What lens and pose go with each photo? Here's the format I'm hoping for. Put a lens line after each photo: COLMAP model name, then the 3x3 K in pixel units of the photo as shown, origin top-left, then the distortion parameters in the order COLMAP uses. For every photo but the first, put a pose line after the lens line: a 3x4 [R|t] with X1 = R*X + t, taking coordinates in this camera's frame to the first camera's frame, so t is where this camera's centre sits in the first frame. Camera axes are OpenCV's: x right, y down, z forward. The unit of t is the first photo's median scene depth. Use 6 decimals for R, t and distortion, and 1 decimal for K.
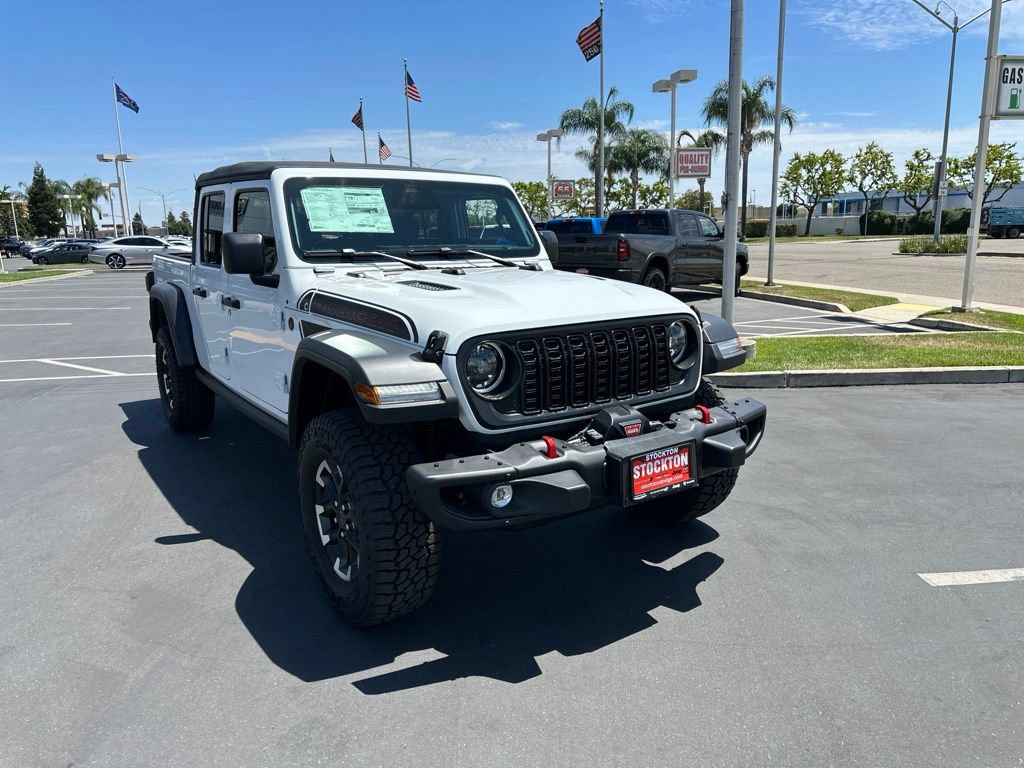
lens RADIAL K [[748.8, 0, 514.9], [0, 748.8, 391.8], [0, 0, 1]] dist [0.057185, -0.049809]
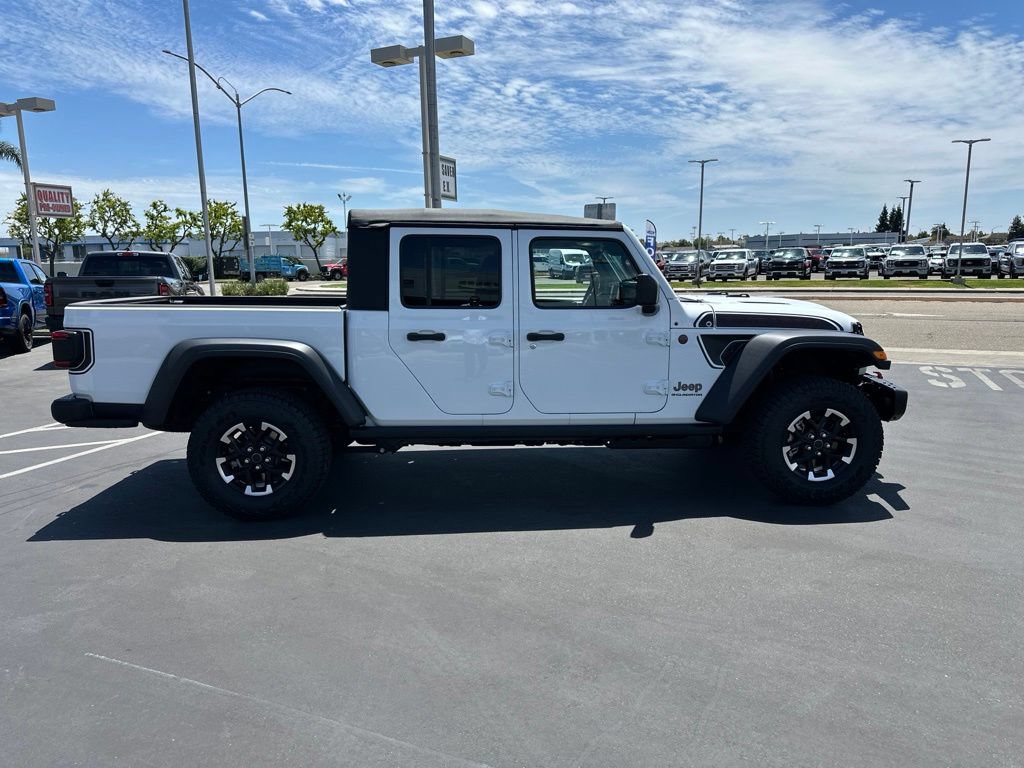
lens RADIAL K [[748.8, 0, 514.9], [0, 748.8, 391.8], [0, 0, 1]] dist [0.057185, -0.049809]
pose [[0.535558, -0.134705, 0.833686, -1.363576], [0.183891, 0.982110, 0.040556, -0.090837], [-0.824234, 0.131587, 0.550747, 0.436108]]
